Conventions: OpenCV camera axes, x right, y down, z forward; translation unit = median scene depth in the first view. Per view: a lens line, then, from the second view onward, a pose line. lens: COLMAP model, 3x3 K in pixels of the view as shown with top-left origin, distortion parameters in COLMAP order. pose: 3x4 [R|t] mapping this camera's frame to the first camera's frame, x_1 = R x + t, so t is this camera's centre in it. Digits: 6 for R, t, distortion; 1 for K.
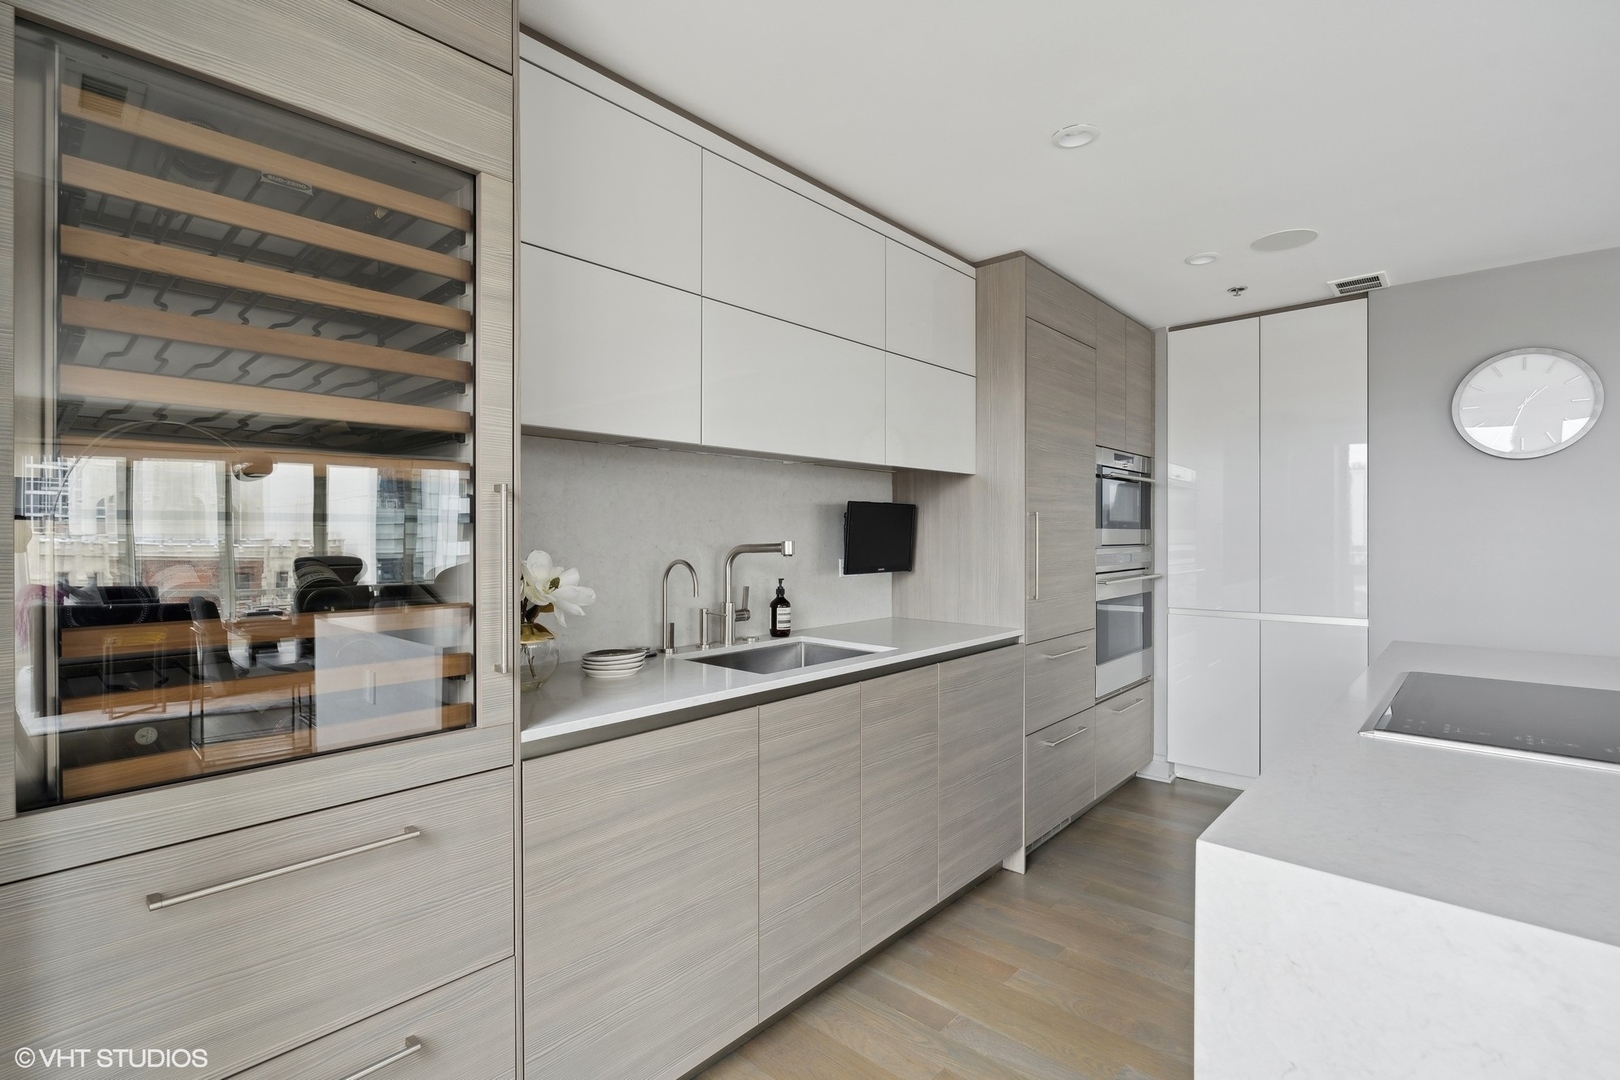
lens RADIAL K [[754.9, 0, 812.1], [0, 754.9, 535.8], [0, 0, 1]] dist [-0.005941, 0.004071]
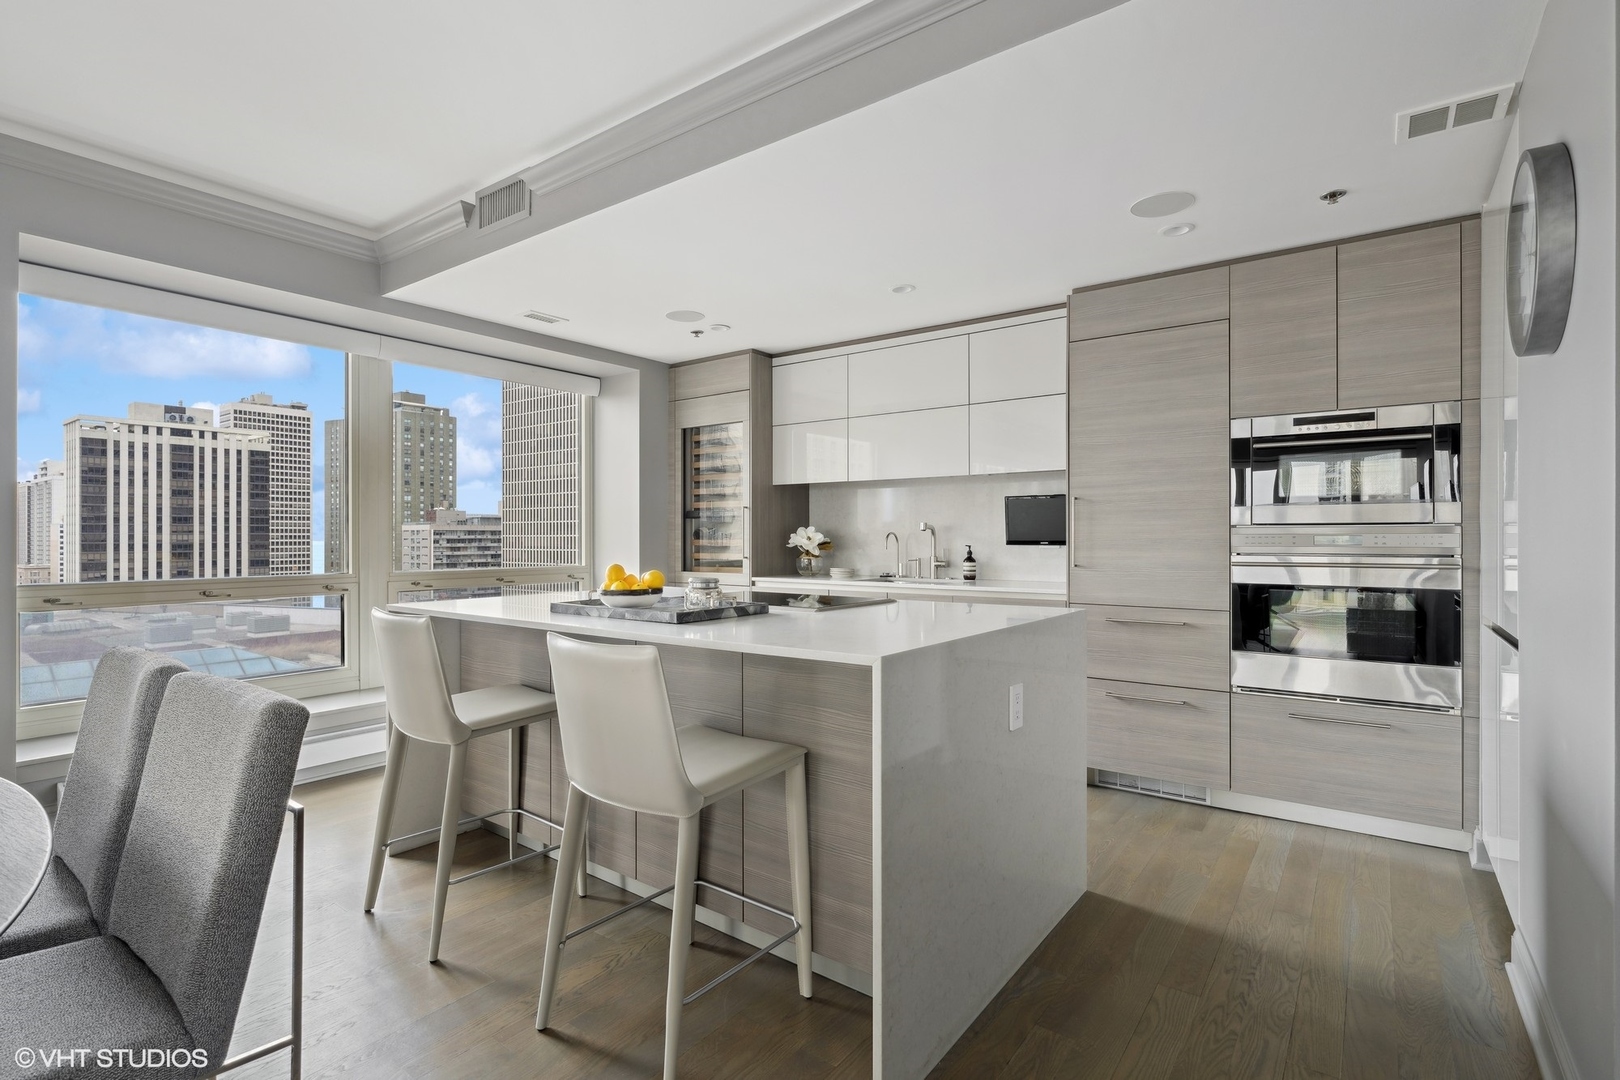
lens RADIAL K [[763.6, 0, 805.2], [0, 763.6, 541.6], [0, 0, 1]] dist [-0.006817, 0.000044]
pose [[0.085431, 0.011421, -0.996279, 1.554731], [0.000546, 0.999934, 0.011509, 0.026772], [0.996344, -0.001527, 0.085419, 0.462148]]
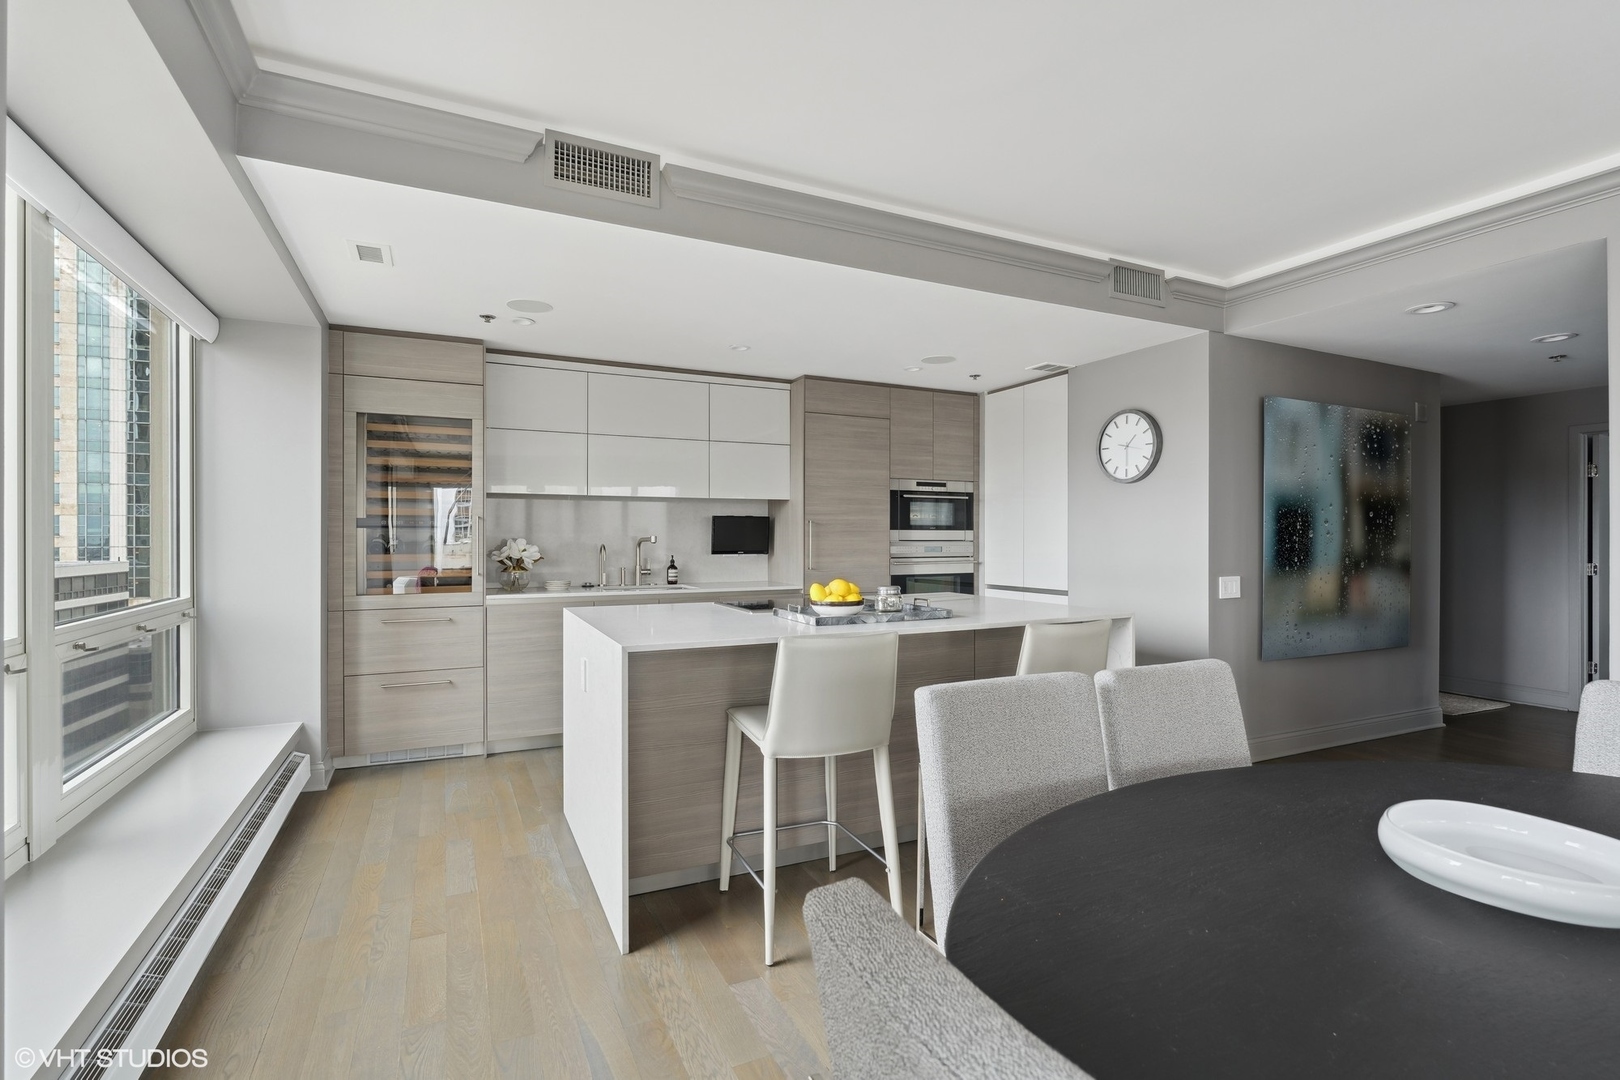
lens RADIAL K [[754.9, 0, 809.4], [0, 754.9, 538.8], [0, 0, 1]] dist [-0.005941, 0.004071]
pose [[0.921773, 0.005294, -0.387694, 1.016682], [-0.004388, 0.999985, 0.003221, 0.004924], [0.387705, -0.001268, 0.921783, -0.669341]]
